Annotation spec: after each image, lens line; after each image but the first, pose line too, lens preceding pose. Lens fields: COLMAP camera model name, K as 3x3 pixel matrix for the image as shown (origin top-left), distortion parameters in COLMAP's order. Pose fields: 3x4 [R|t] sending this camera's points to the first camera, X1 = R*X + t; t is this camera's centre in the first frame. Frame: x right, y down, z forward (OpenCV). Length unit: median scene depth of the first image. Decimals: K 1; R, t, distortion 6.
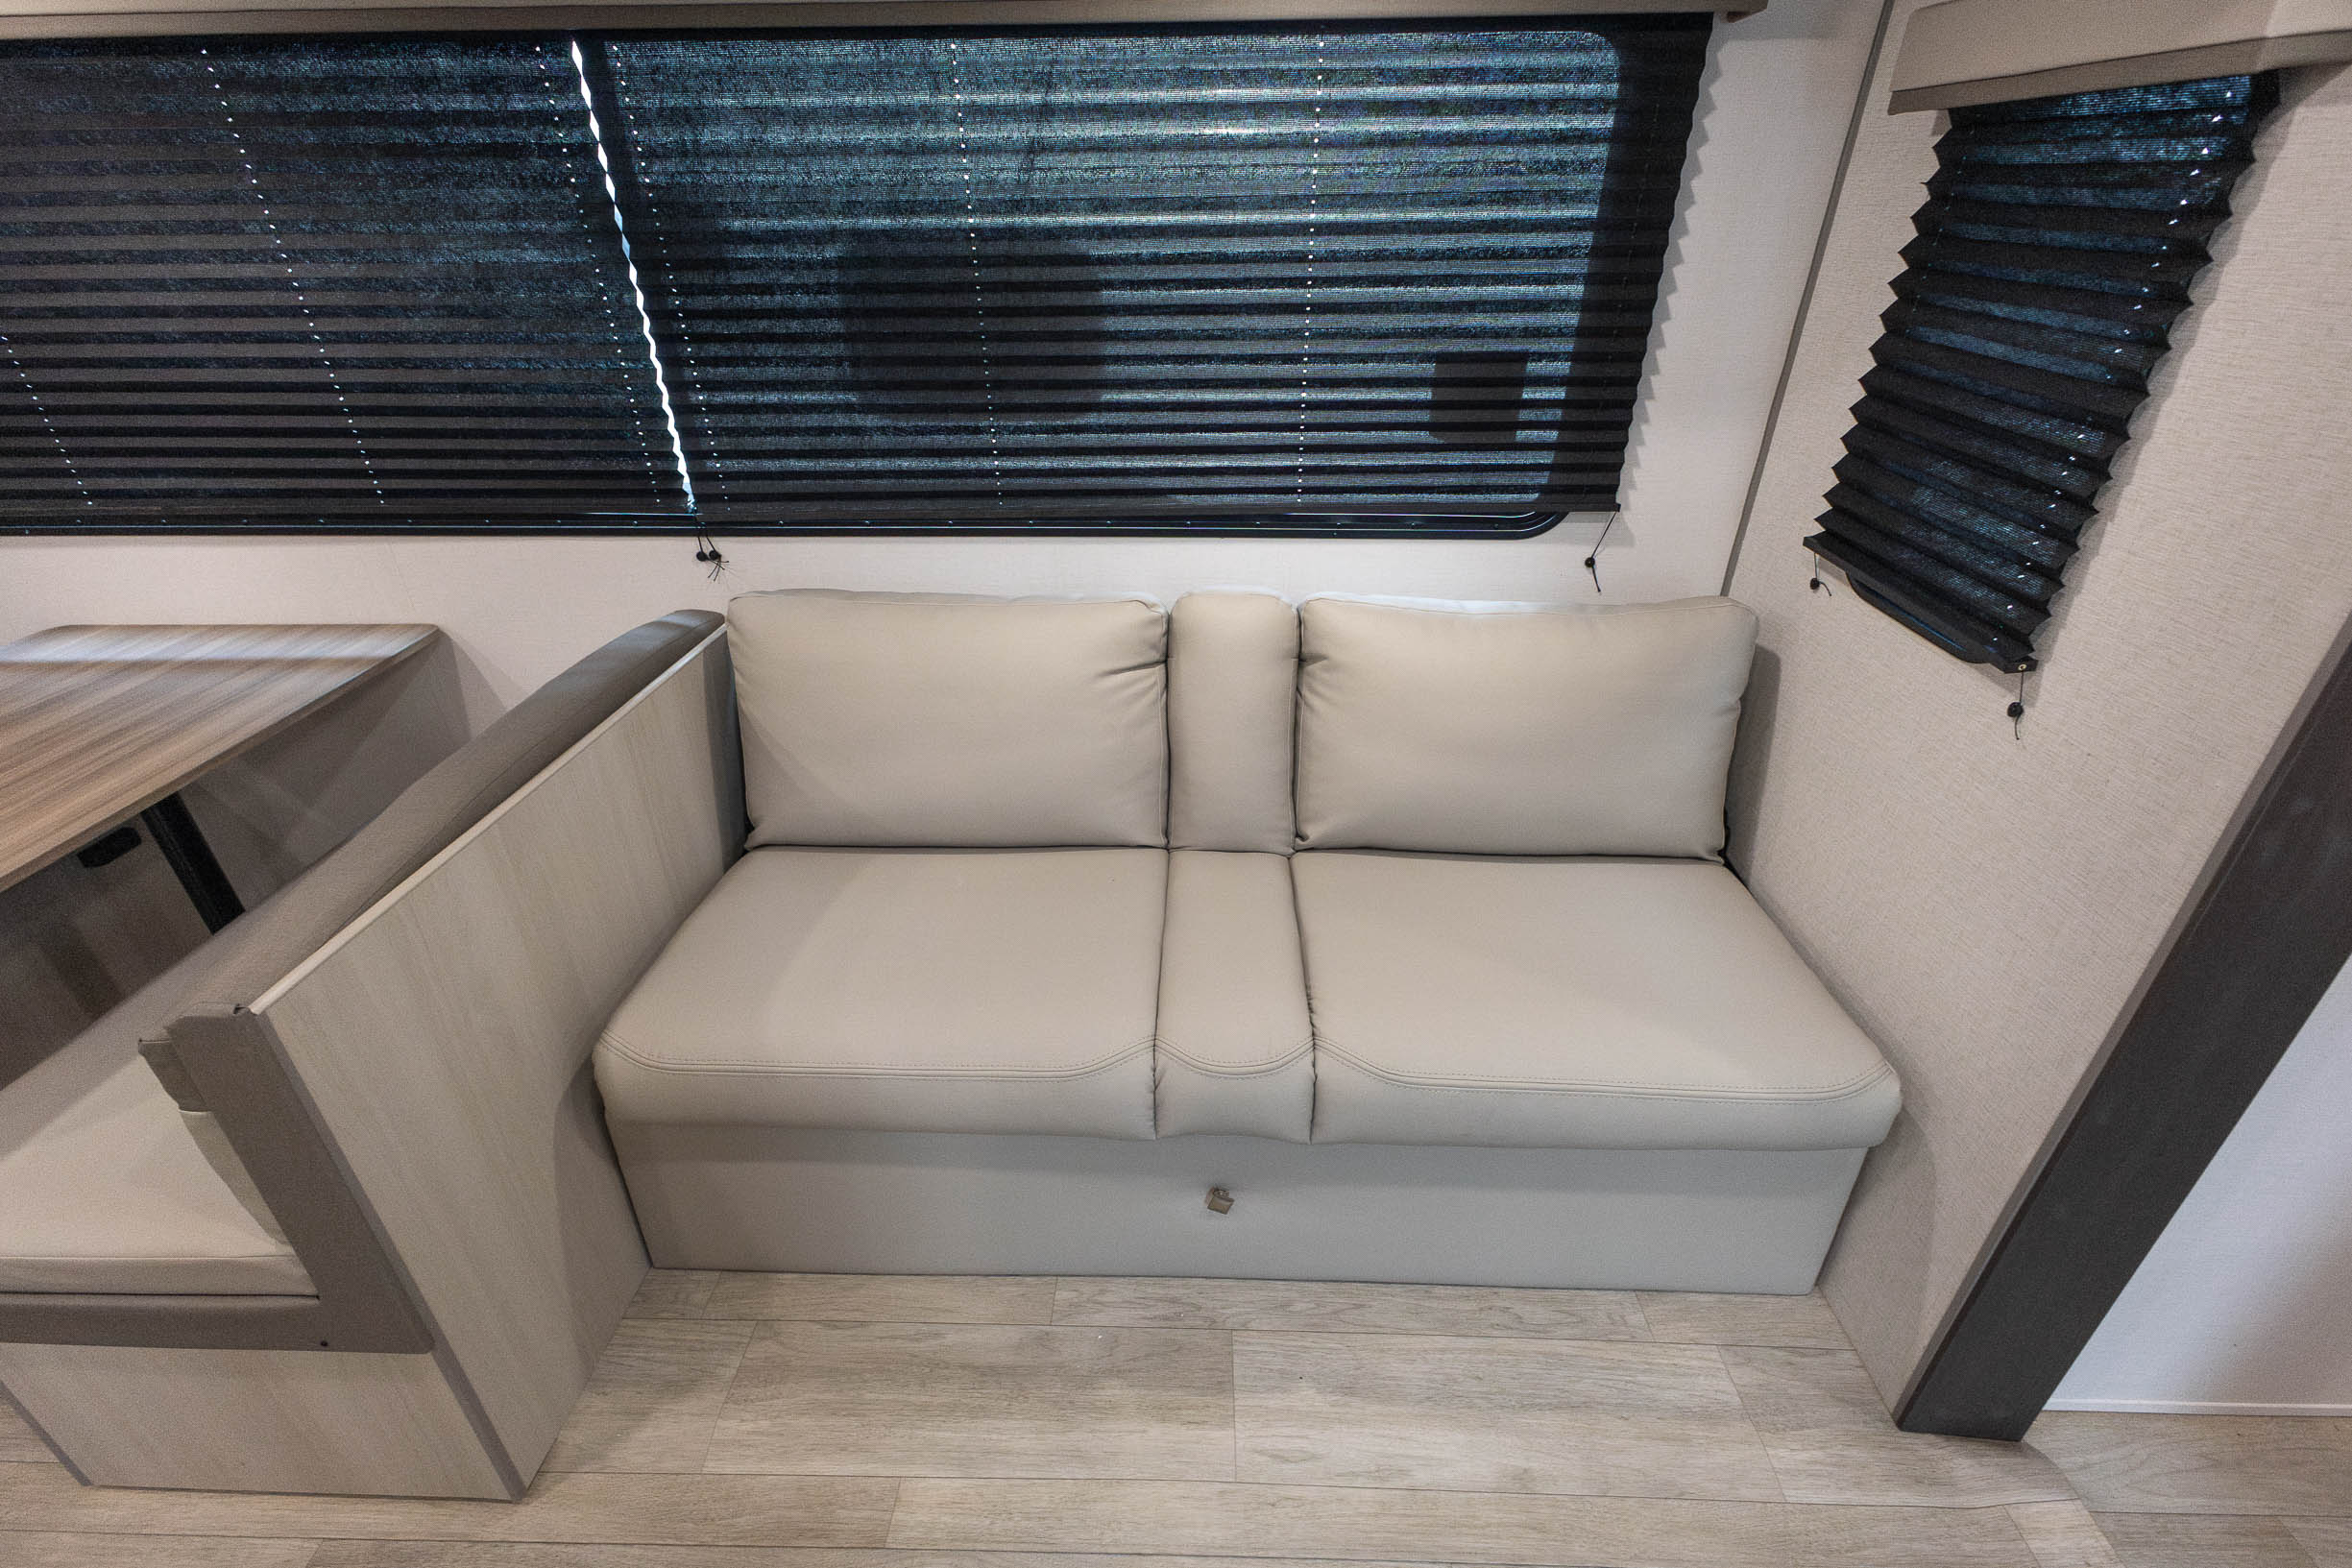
lens RADIAL K [[1040.6, 0, 1183.8], [0, 1040.6, 785.5], [0, 0, 1]] dist [0.013202, -0.003581]
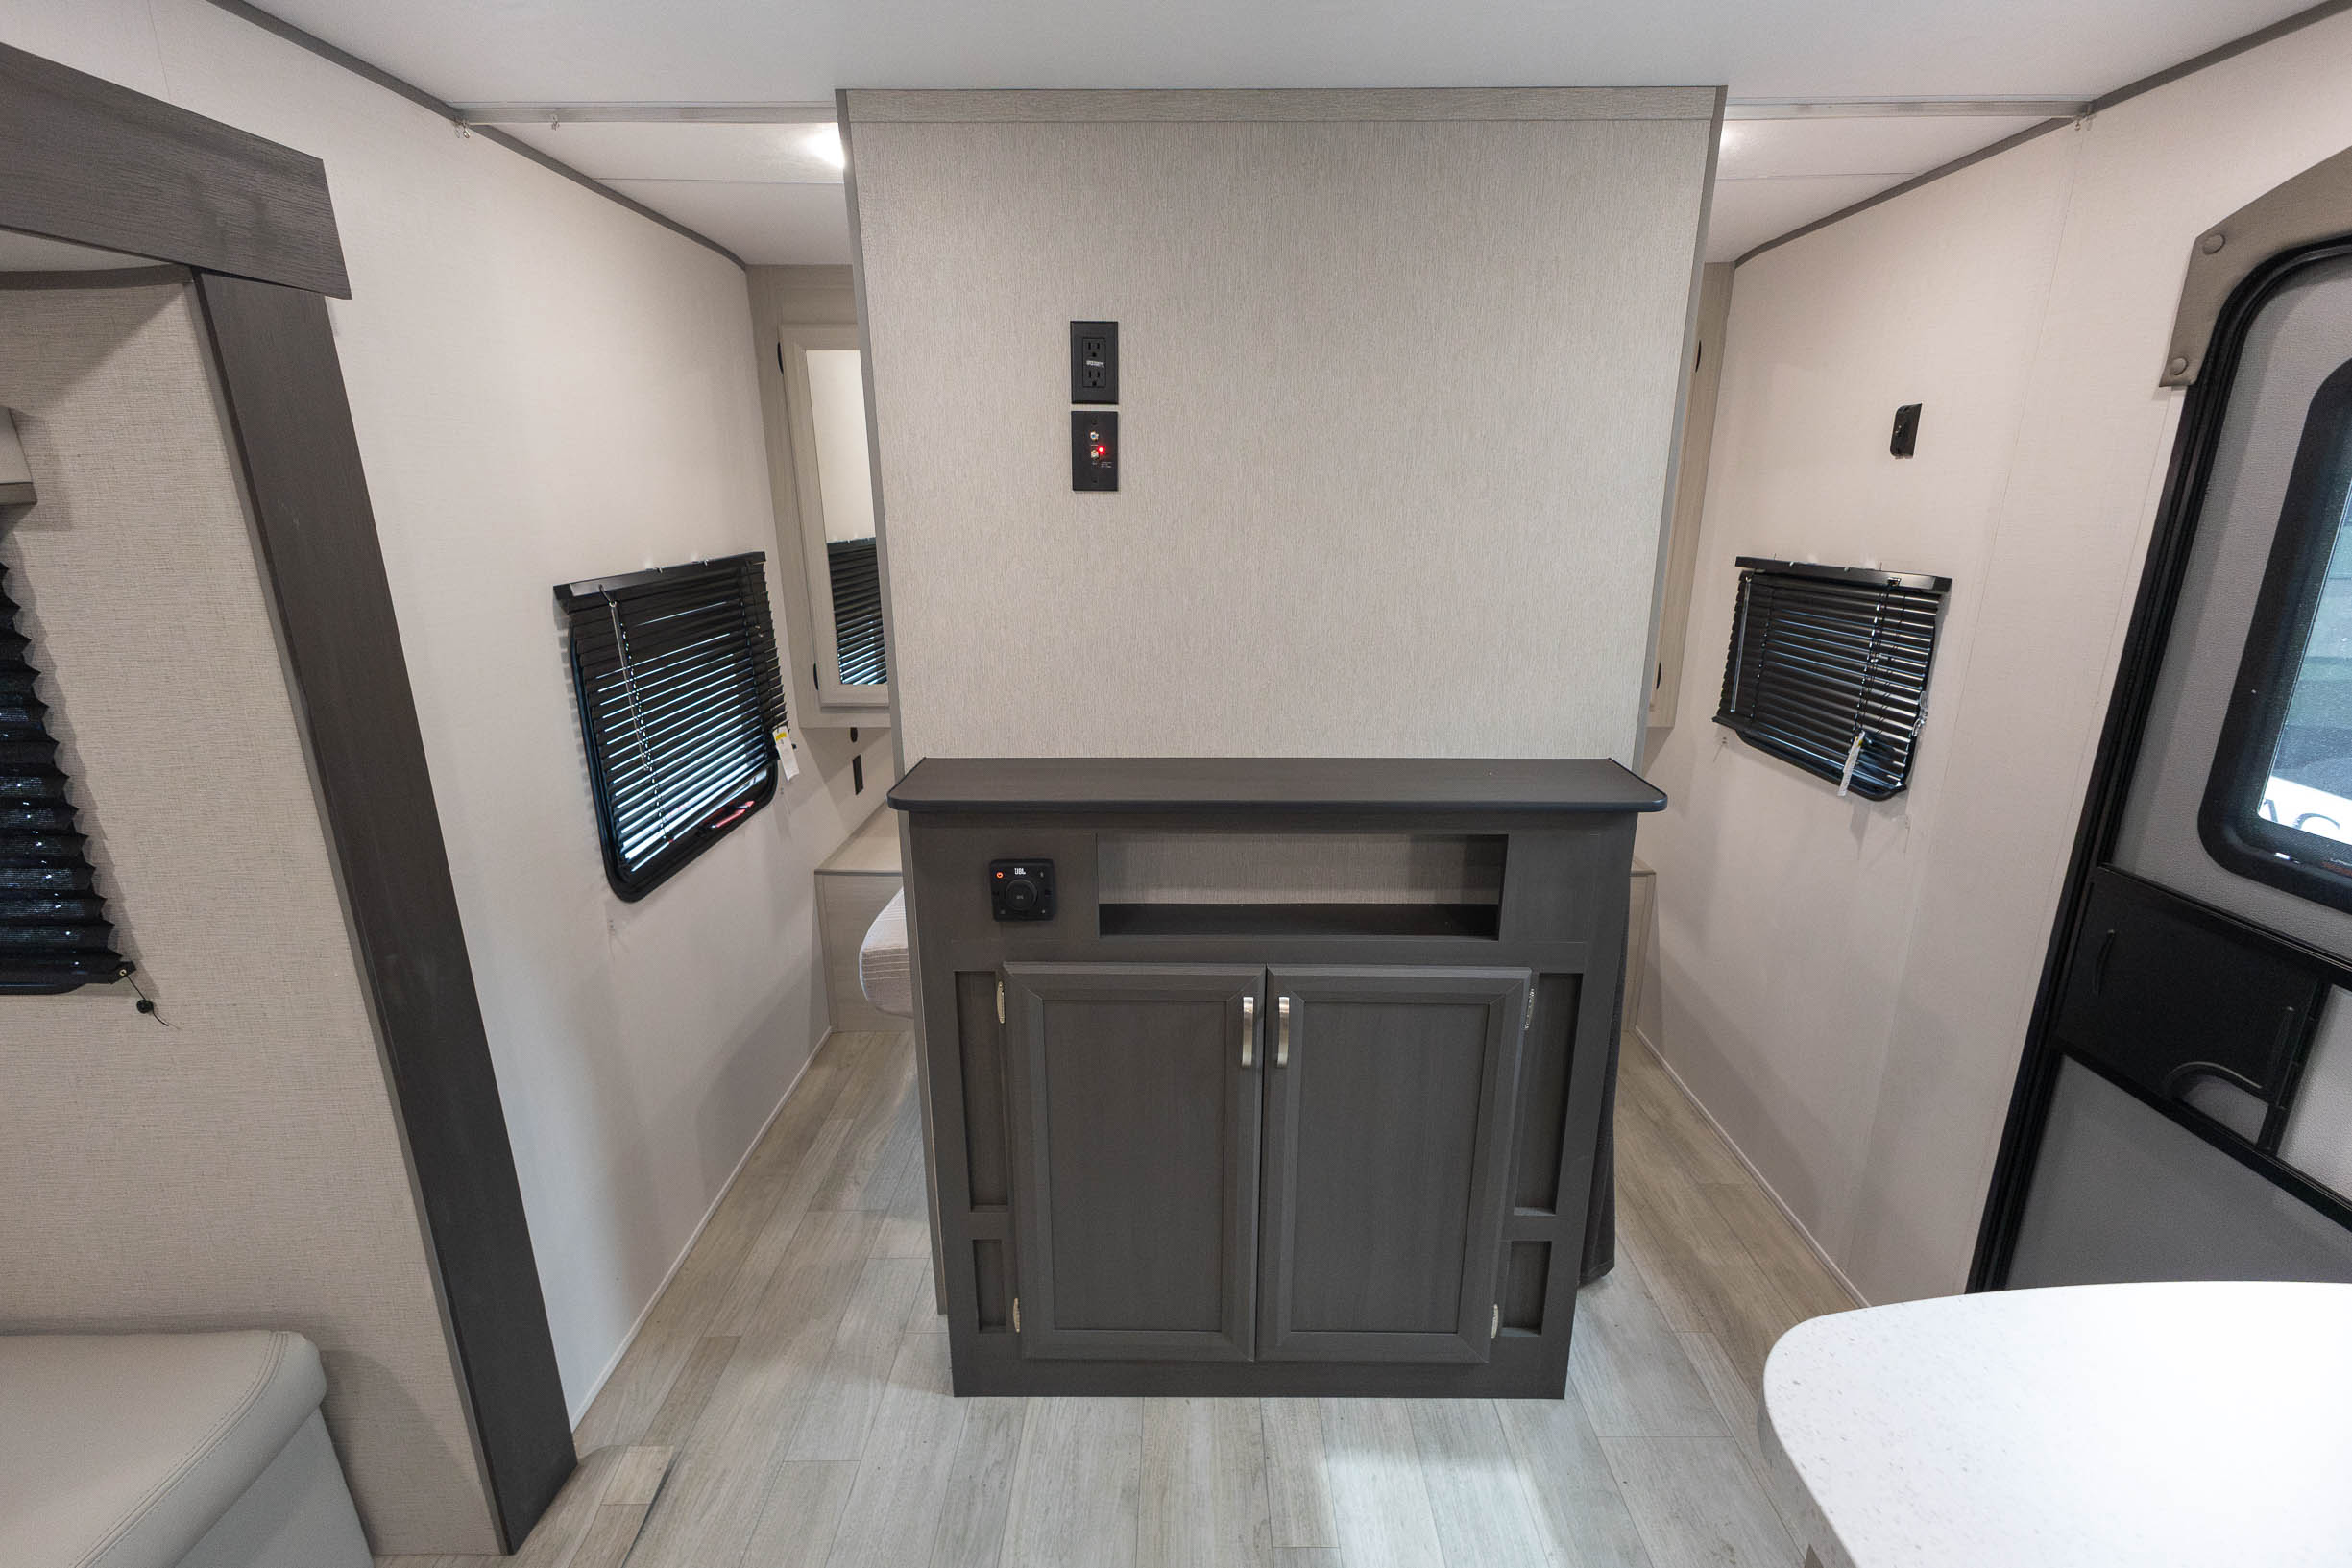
lens RADIAL K [[1040.6, 0, 1183.7], [0, 1040.6, 777.6], [0, 0, 1]] dist [0.013202, -0.003581]
pose [[-0.009157, -0.276593, 0.960944, -0.204496], [0.497334, 0.832439, 0.244344, 0.000228], [-0.867511, 0.480147, 0.129937, -0.197460]]
